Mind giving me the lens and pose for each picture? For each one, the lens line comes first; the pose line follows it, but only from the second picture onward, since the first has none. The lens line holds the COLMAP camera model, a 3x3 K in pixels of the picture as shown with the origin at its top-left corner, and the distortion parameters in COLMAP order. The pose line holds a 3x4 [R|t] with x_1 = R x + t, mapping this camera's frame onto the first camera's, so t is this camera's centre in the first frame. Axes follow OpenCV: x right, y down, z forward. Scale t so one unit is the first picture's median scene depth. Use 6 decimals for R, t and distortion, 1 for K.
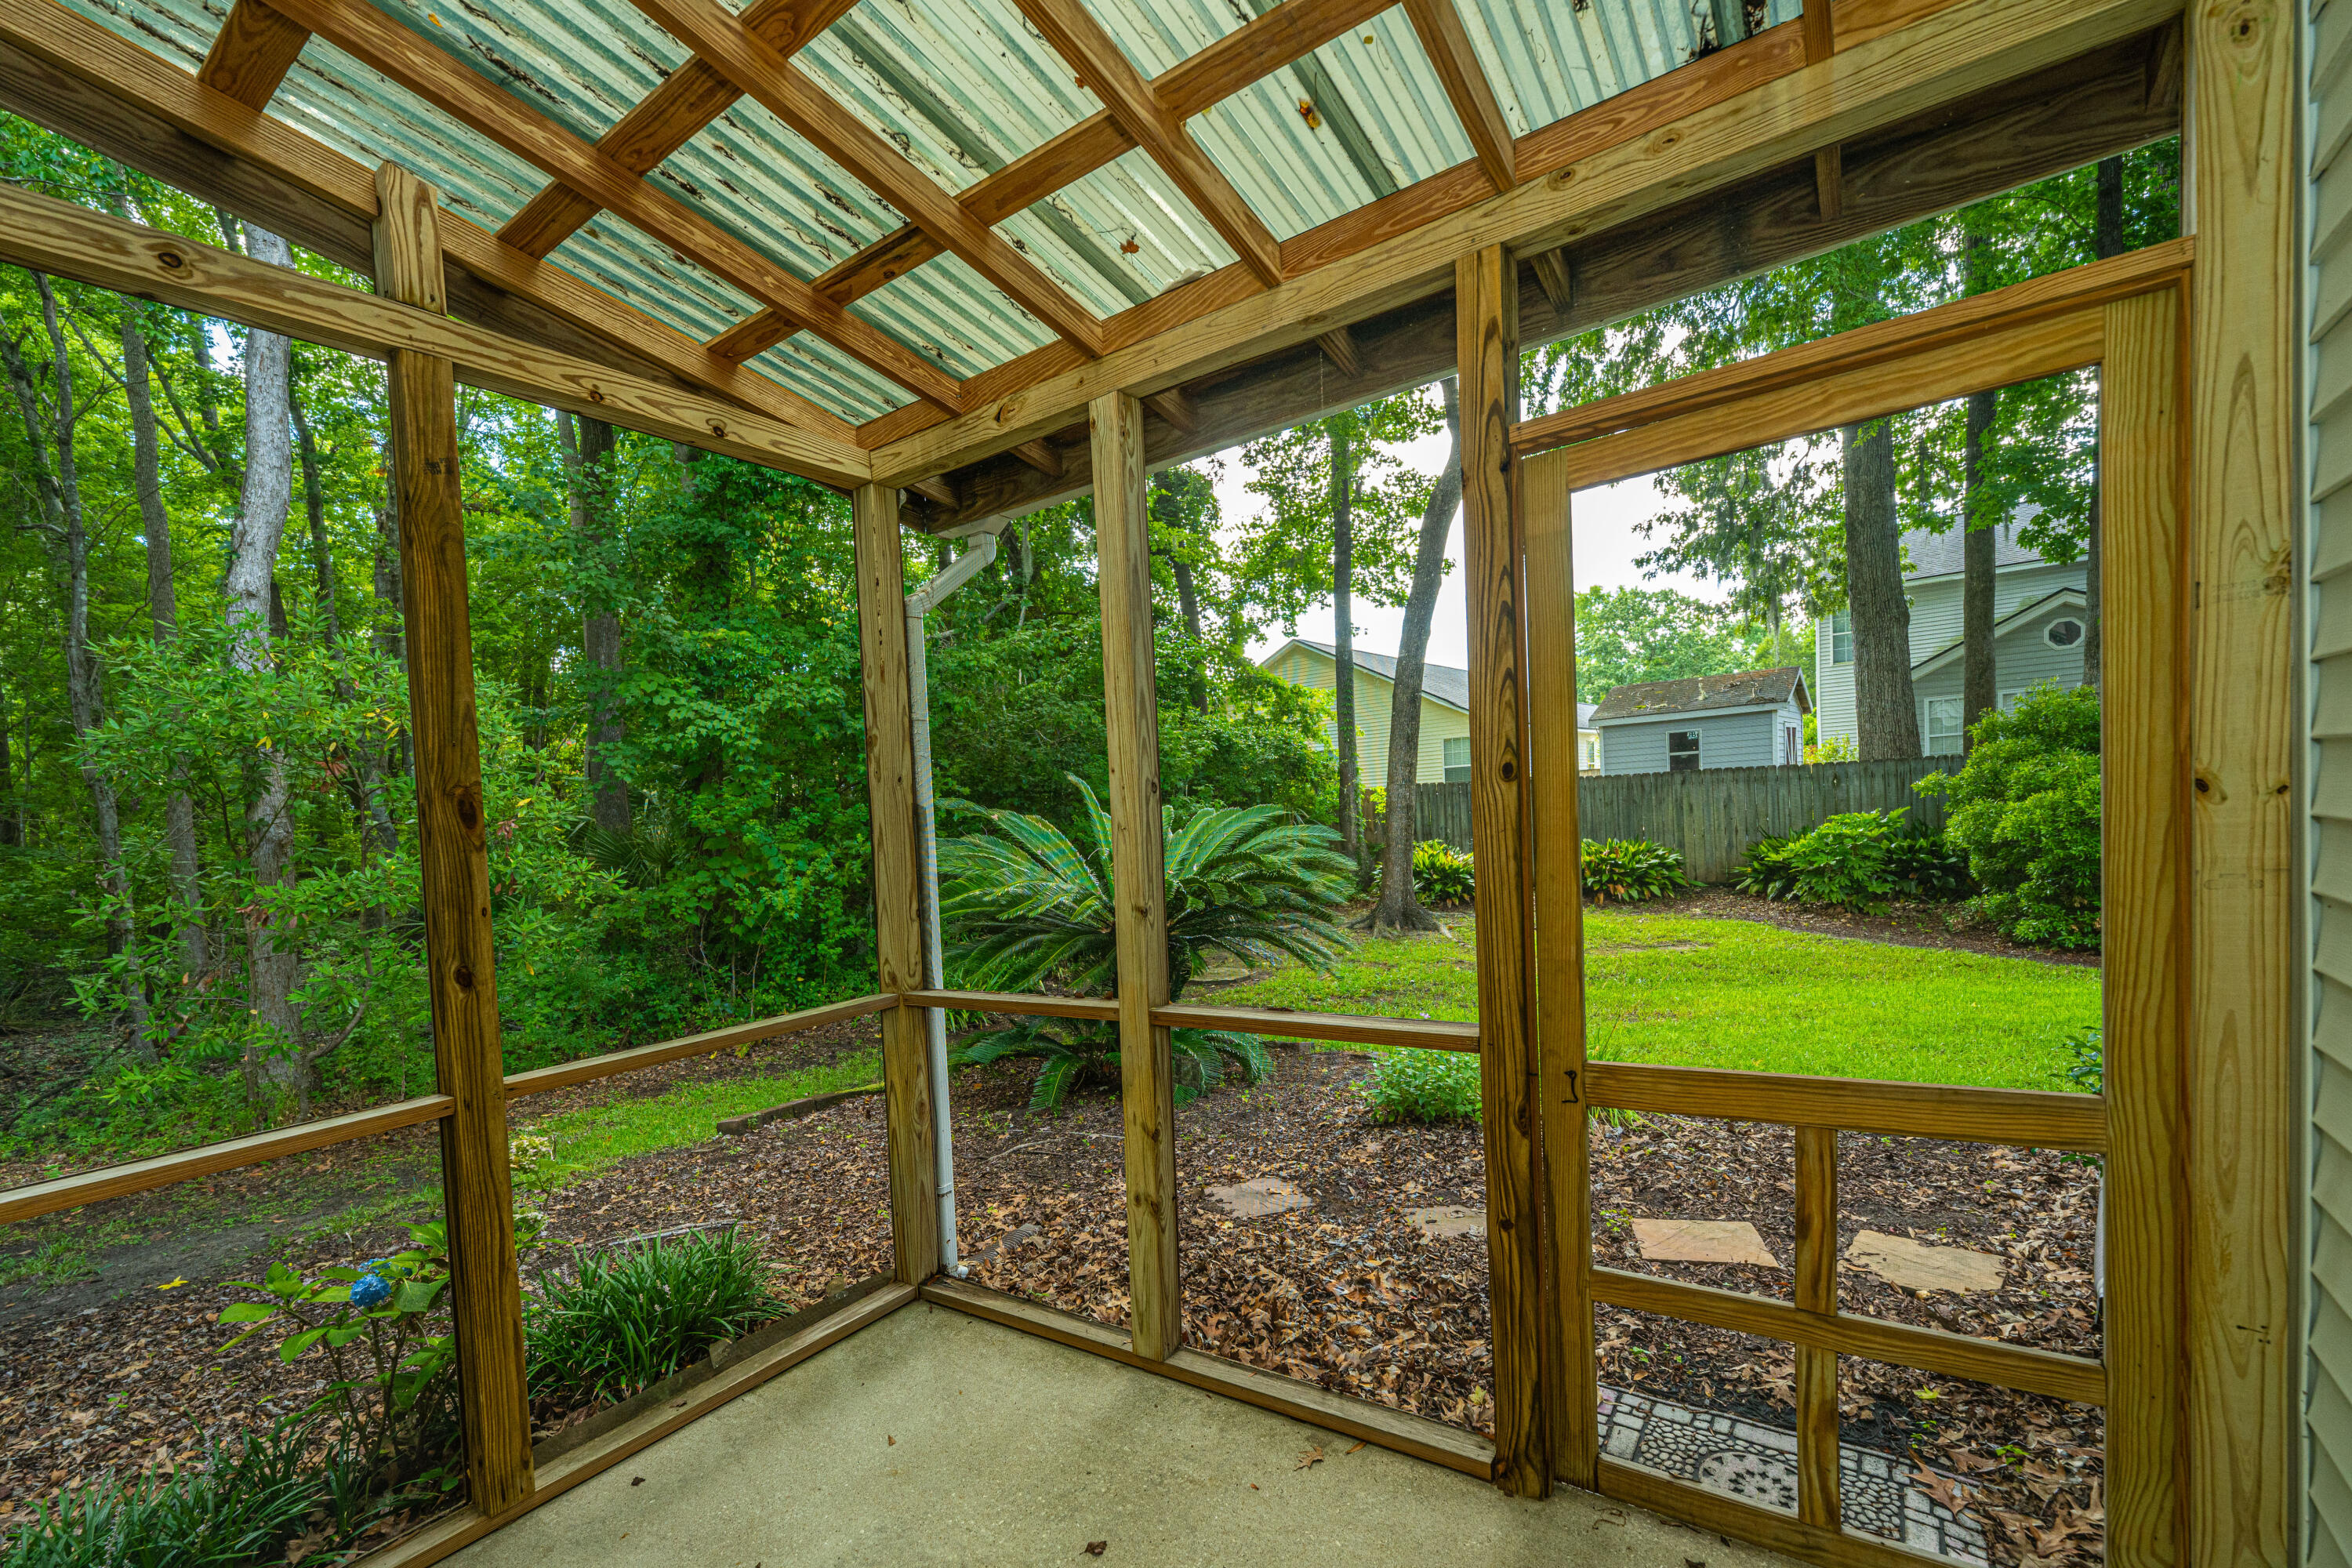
lens RADIAL K [[998.2, 0, 1171.7], [0, 998.2, 878.8], [0, 0, 1]] dist [-0.000156, 0.000205]
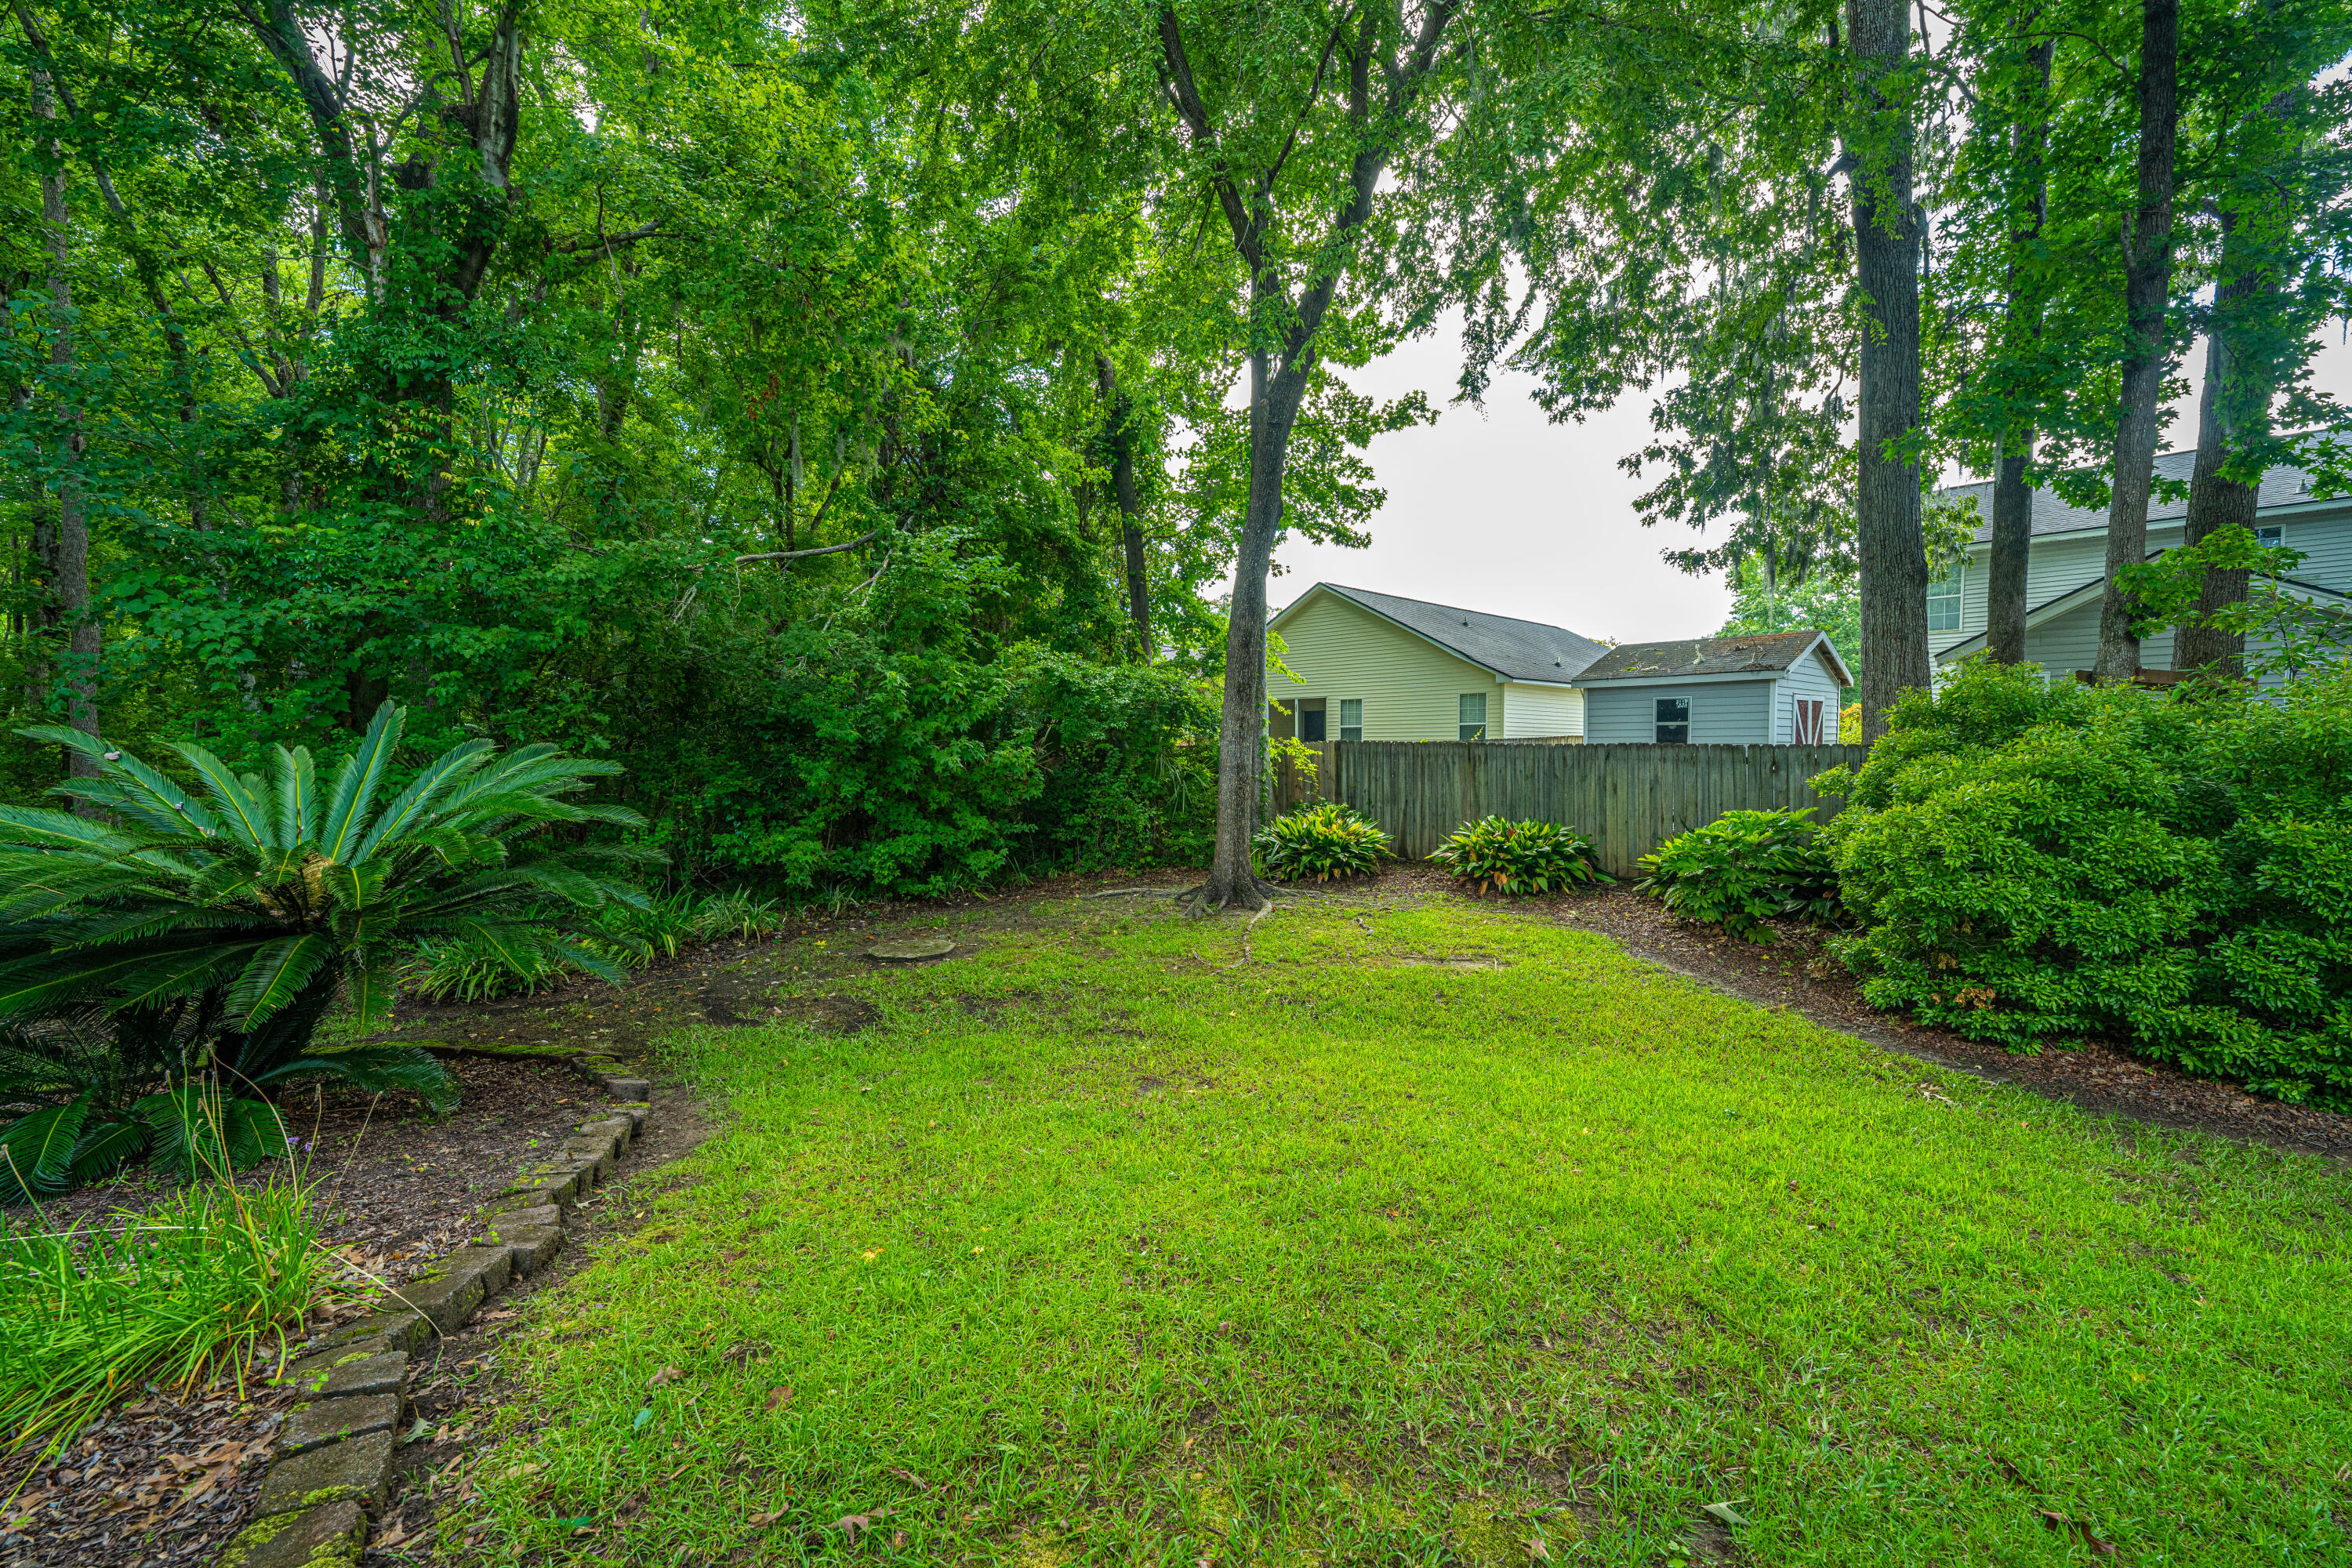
lens RADIAL K [[953.4, 0, 1179.4], [0, 953.4, 817.4], [0, 0, 1]] dist [-0.012365, -0.000144]
pose [[0.988599, 0.069552, -0.133546, 0.280365], [-0.068948, 0.997578, 0.009151, -0.029814], [0.133859, 0.000161, 0.991000, 0.160129]]
